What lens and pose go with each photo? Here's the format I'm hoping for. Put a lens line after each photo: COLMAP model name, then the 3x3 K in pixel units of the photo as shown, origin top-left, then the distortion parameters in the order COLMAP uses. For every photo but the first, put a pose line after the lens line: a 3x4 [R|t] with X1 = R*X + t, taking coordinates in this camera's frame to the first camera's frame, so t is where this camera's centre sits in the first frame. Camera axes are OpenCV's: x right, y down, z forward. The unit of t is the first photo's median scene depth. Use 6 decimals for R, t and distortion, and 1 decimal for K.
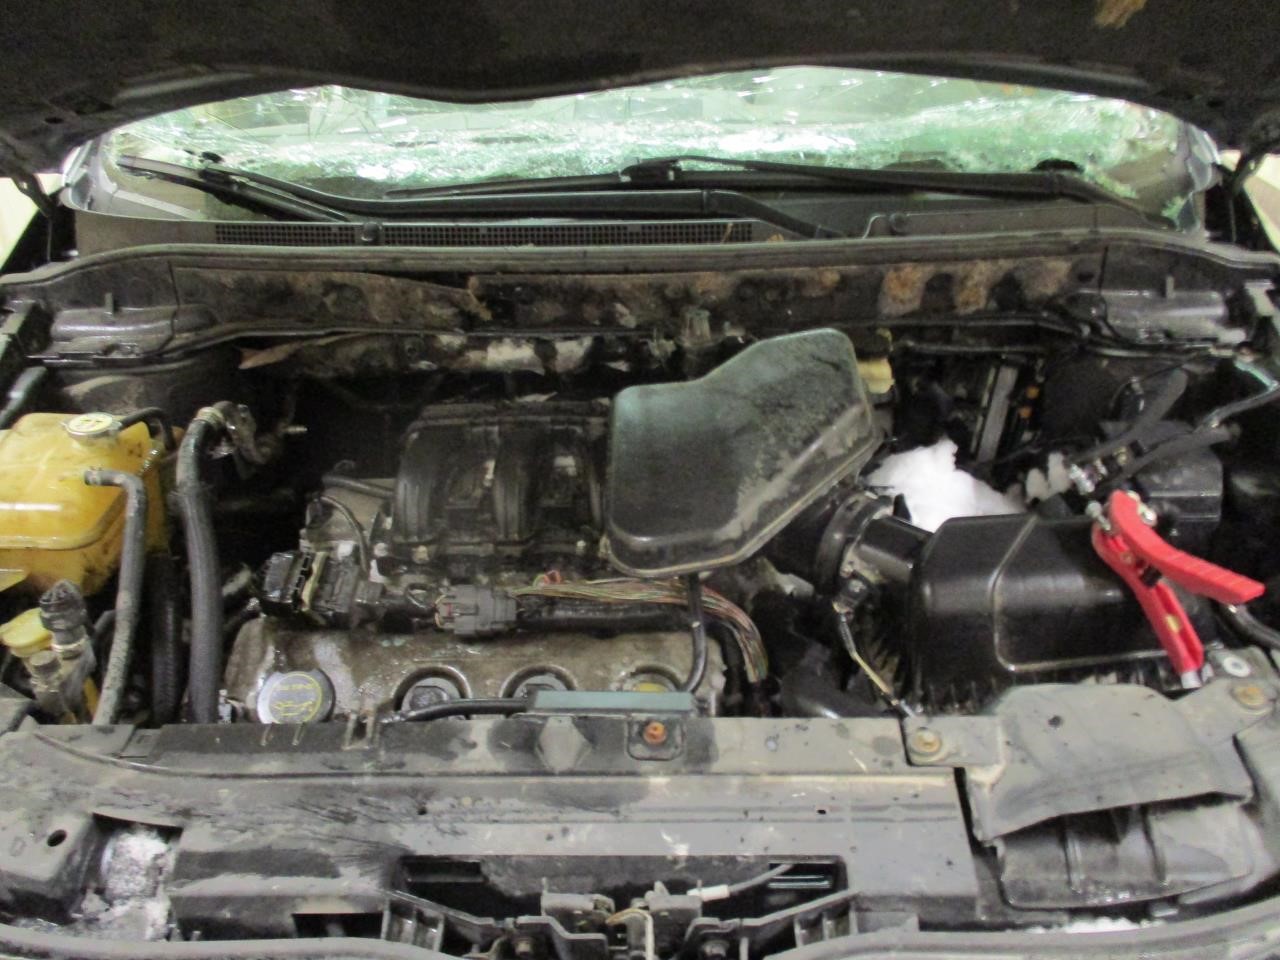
lens RADIAL K [[1080.8, 0, 639.7], [0, 1080.8, 480.0], [0, 0, 1]] dist [-0.013681, 0.004356]
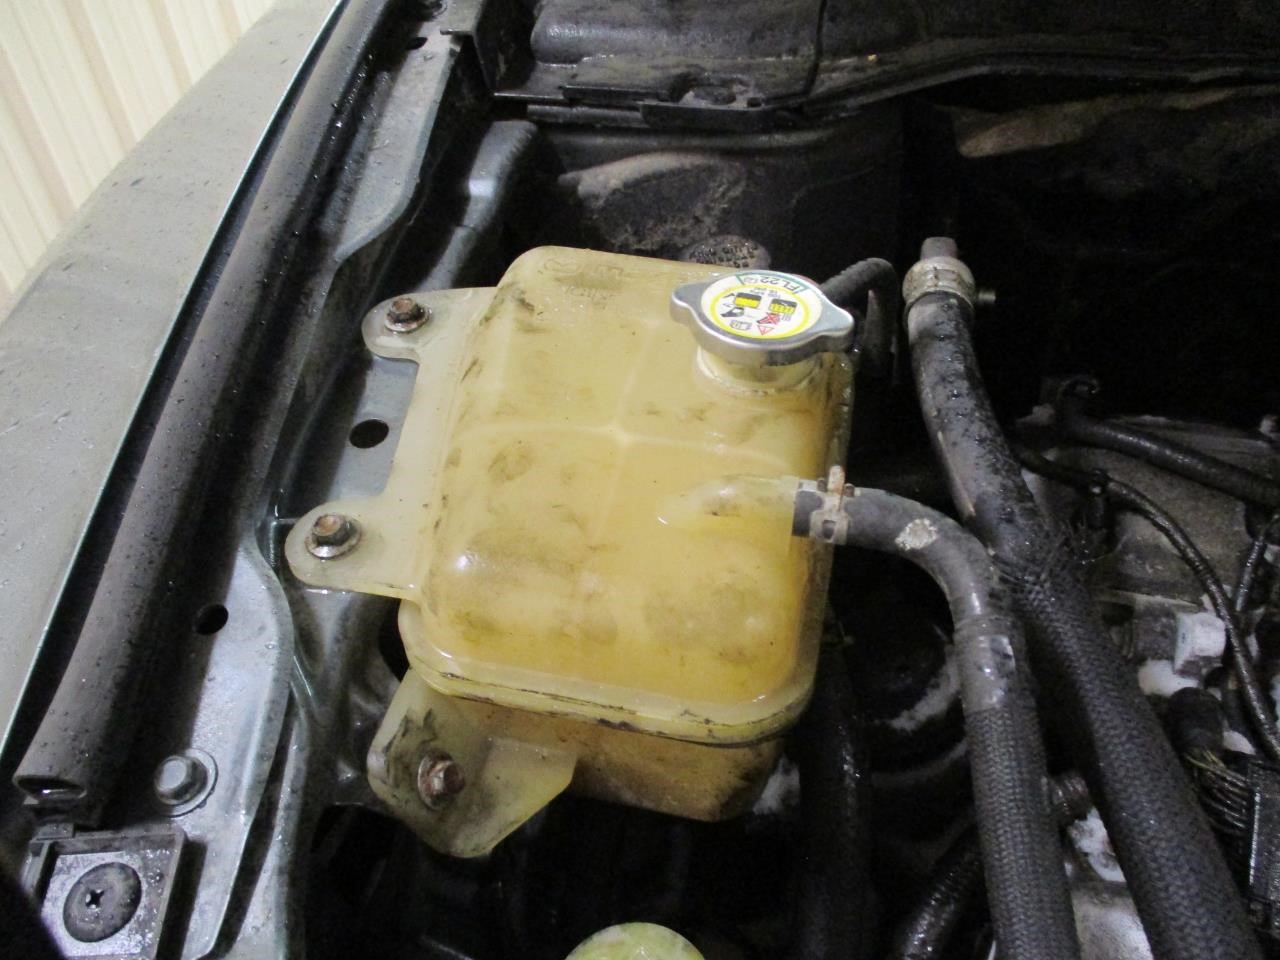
lens RADIAL K [[1080.8, 0, 640.3], [0, 1080.8, 482.5], [0, 0, 1]] dist [-0.013681, 0.004356]
pose [[0.970673, 0.130299, -0.202030, -0.402149], [-0.090912, 0.976925, 0.193270, -0.051331], [0.222551, -0.169236, 0.960120, 0.572988]]
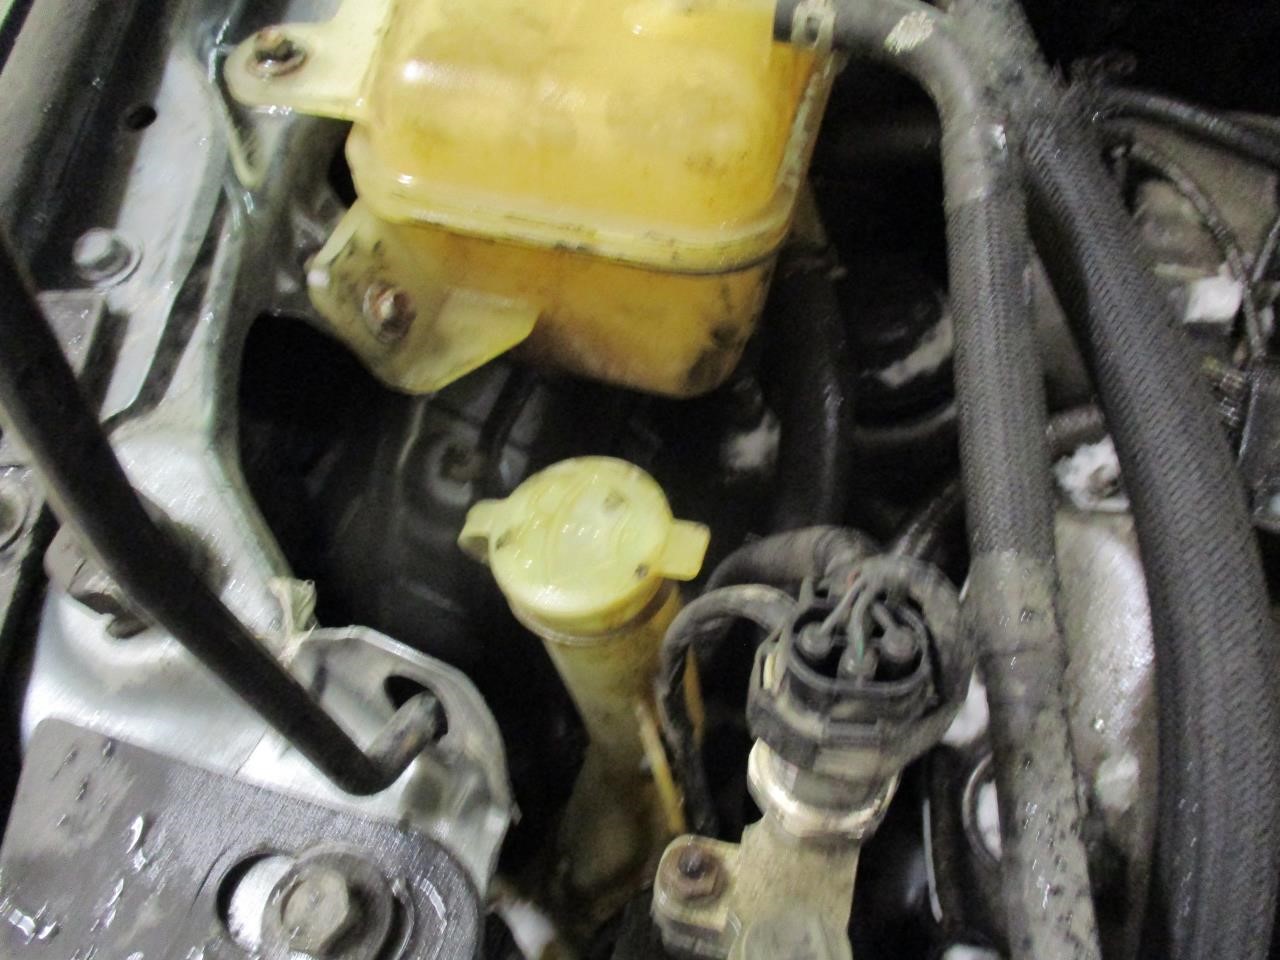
lens RADIAL K [[1080.8, 0, 638.0], [0, 1080.8, 482.6], [0, 0, 1]] dist [-0.013681, 0.004356]
pose [[0.962532, 0.192066, -0.191424, -0.383677], [-0.115237, 0.928727, 0.352401, 0.013007], [0.245465, -0.317138, 0.916063, 0.575090]]
